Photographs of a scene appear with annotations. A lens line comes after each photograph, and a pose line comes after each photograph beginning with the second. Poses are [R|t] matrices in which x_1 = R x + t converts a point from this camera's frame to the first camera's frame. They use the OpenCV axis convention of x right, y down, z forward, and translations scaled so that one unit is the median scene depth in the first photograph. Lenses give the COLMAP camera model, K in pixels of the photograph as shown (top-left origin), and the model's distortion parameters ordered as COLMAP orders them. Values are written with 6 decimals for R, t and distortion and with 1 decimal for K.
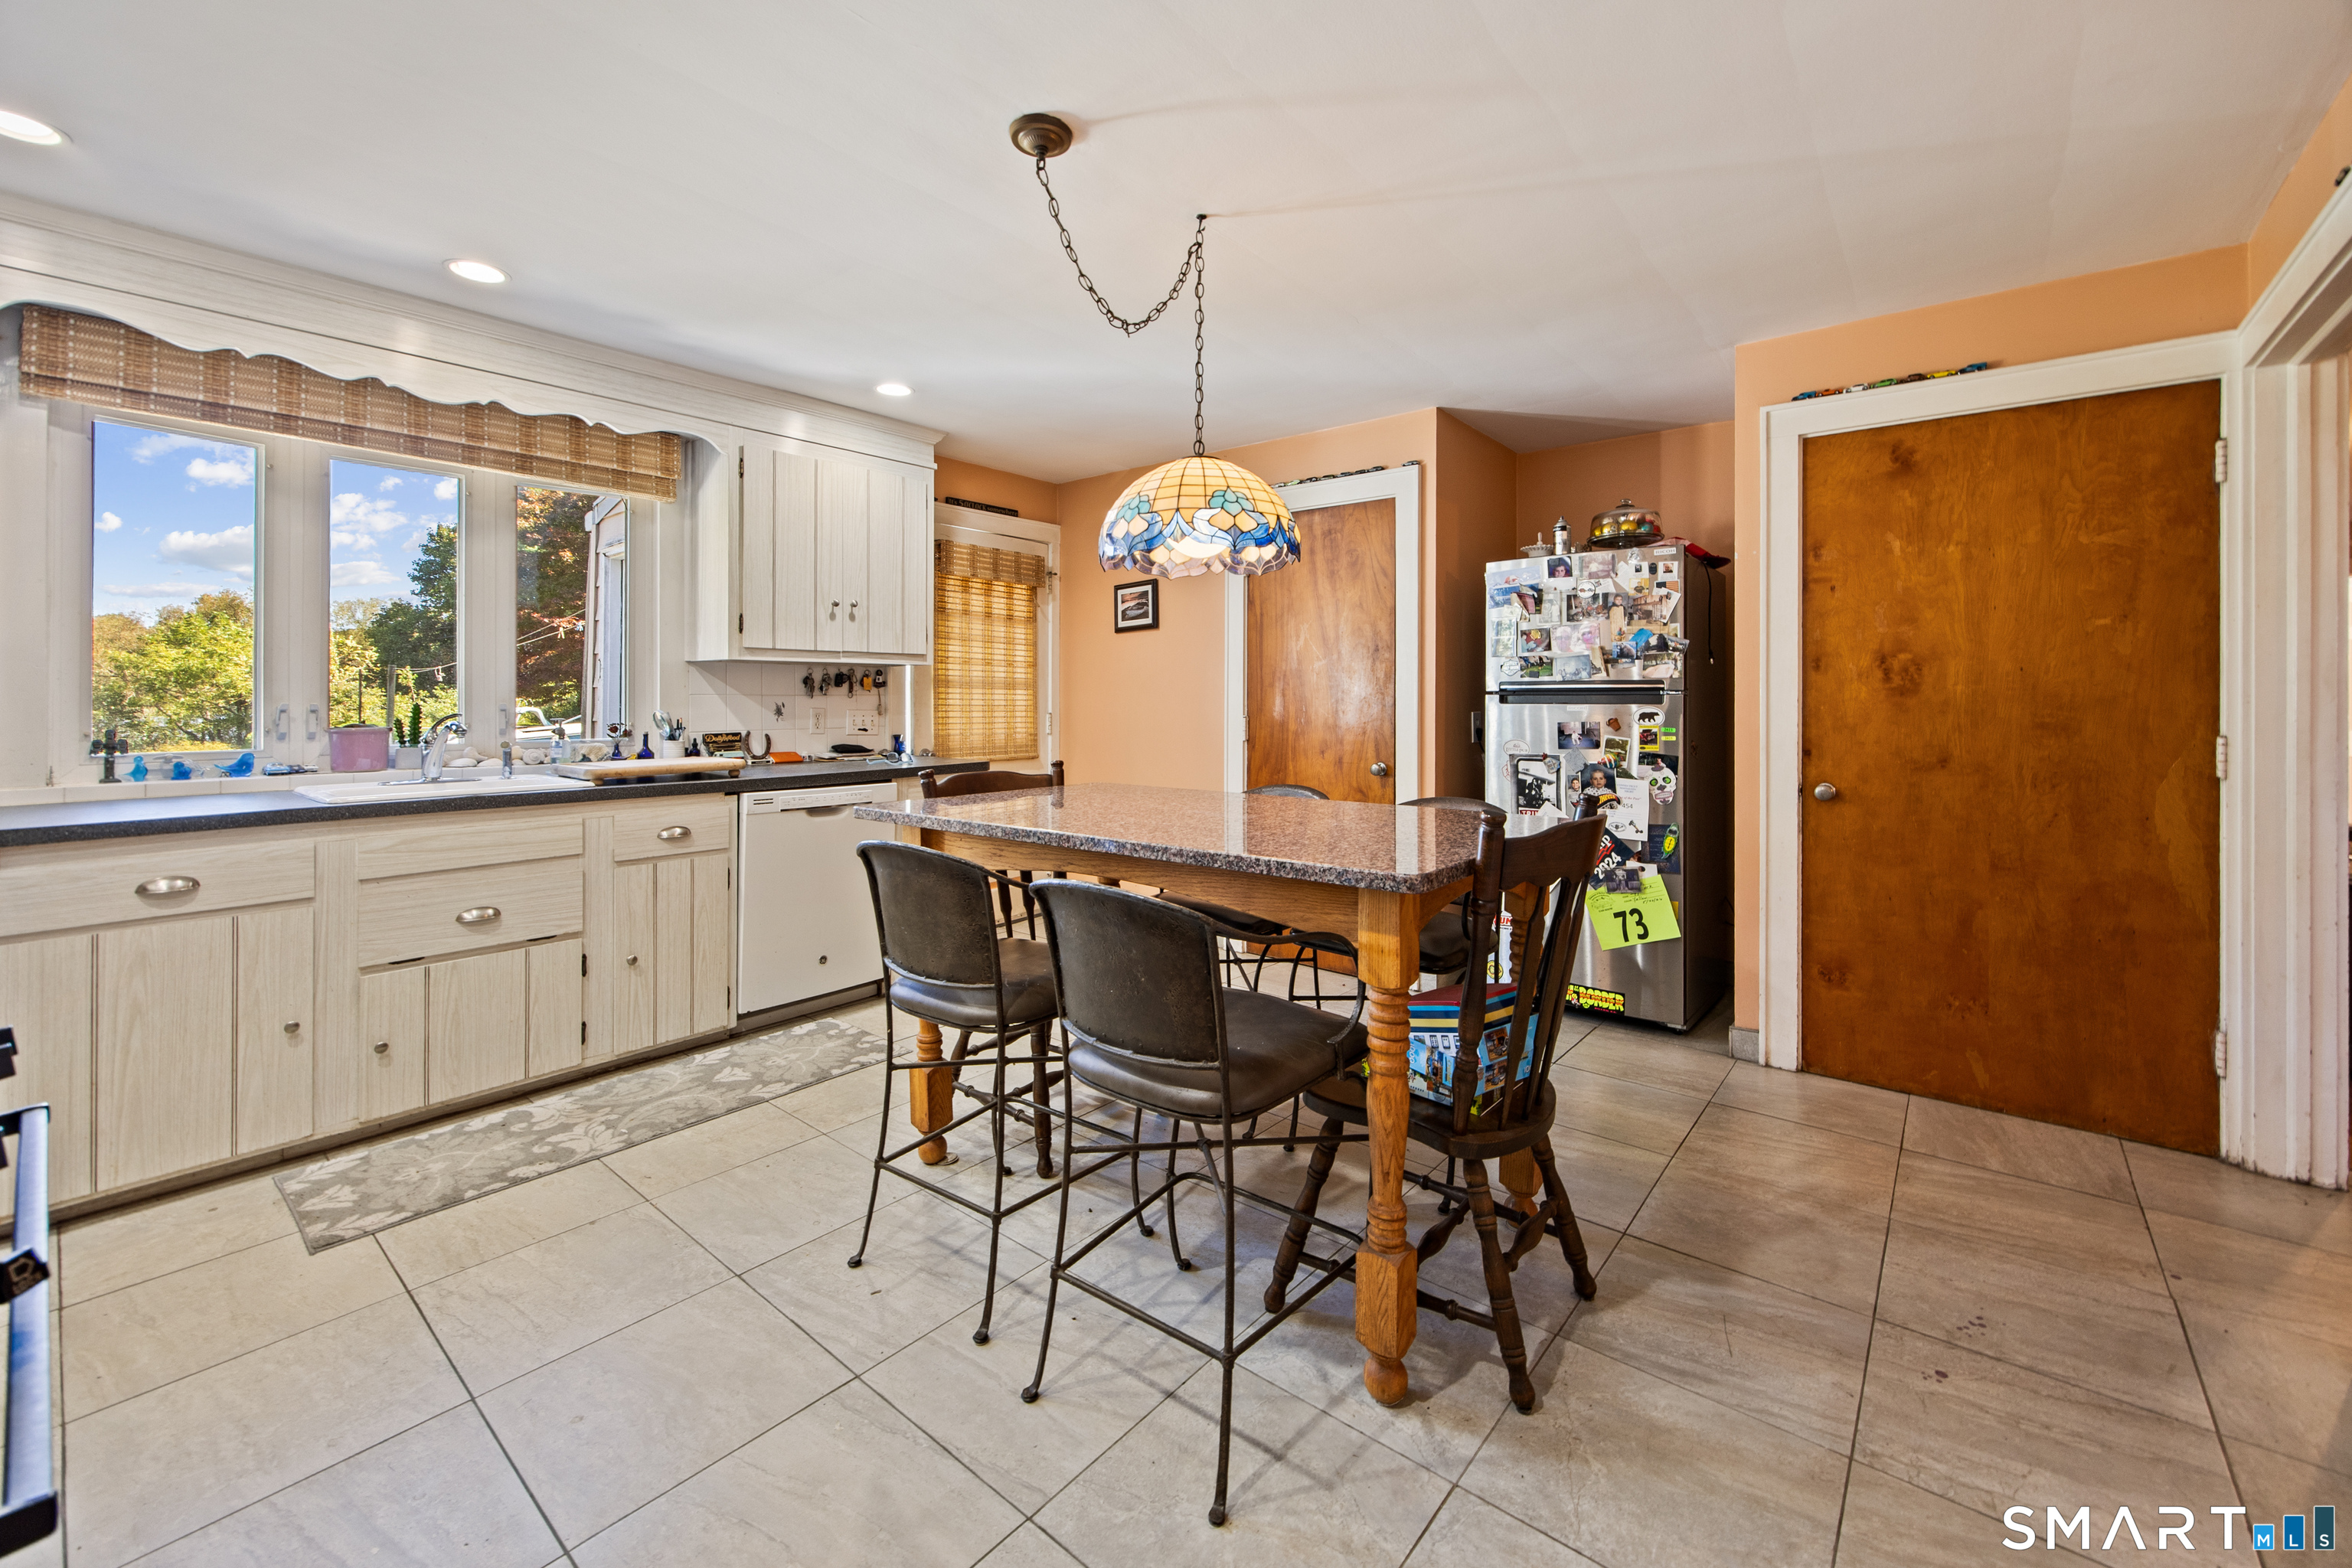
lens RADIAL K [[964.6, 0, 1169.2], [0, 964.6, 690.6], [0, 0, 1]] dist [-0.000317, -0.000099]
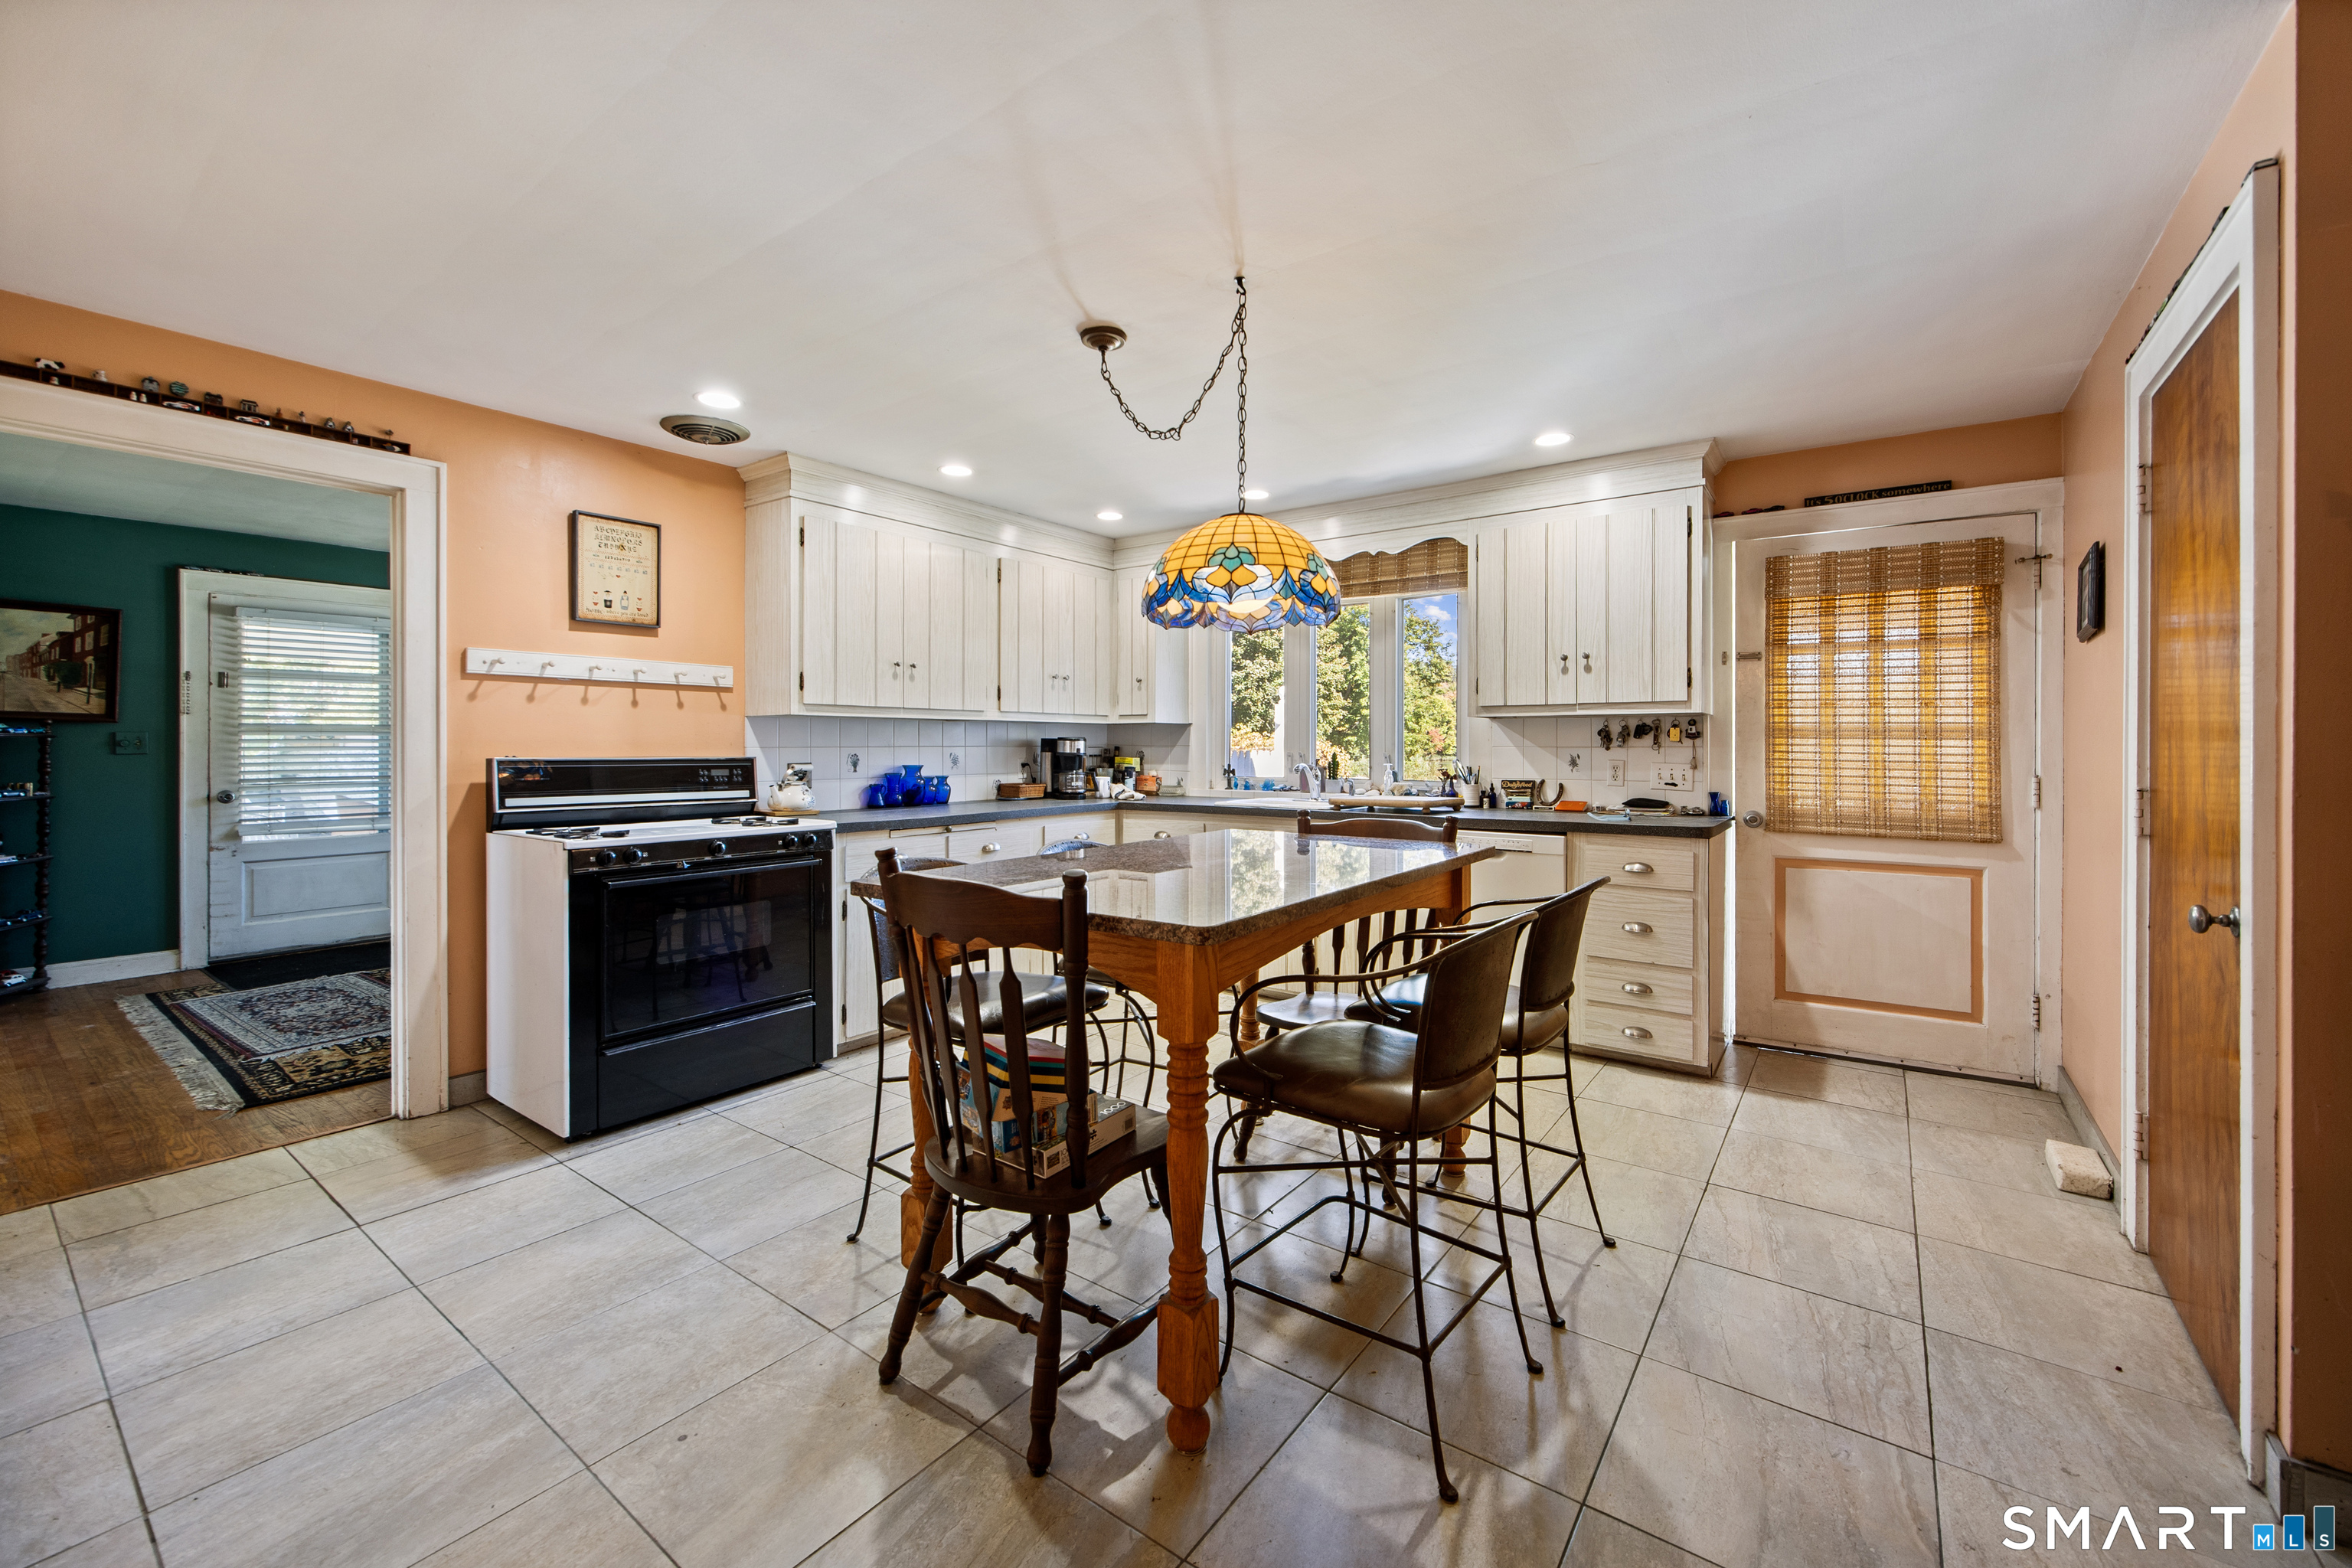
lens RADIAL K [[934.9, 0, 1176.8], [0, 934.9, 735.1], [0, 0, 1]] dist [-0.001318, -0.000151]
pose [[0.062974, -0.012983, -0.997931, 0.569880], [0.003546, 0.999912, -0.012785, 0.002968], [0.998009, -0.002734, 0.063014, 0.487059]]
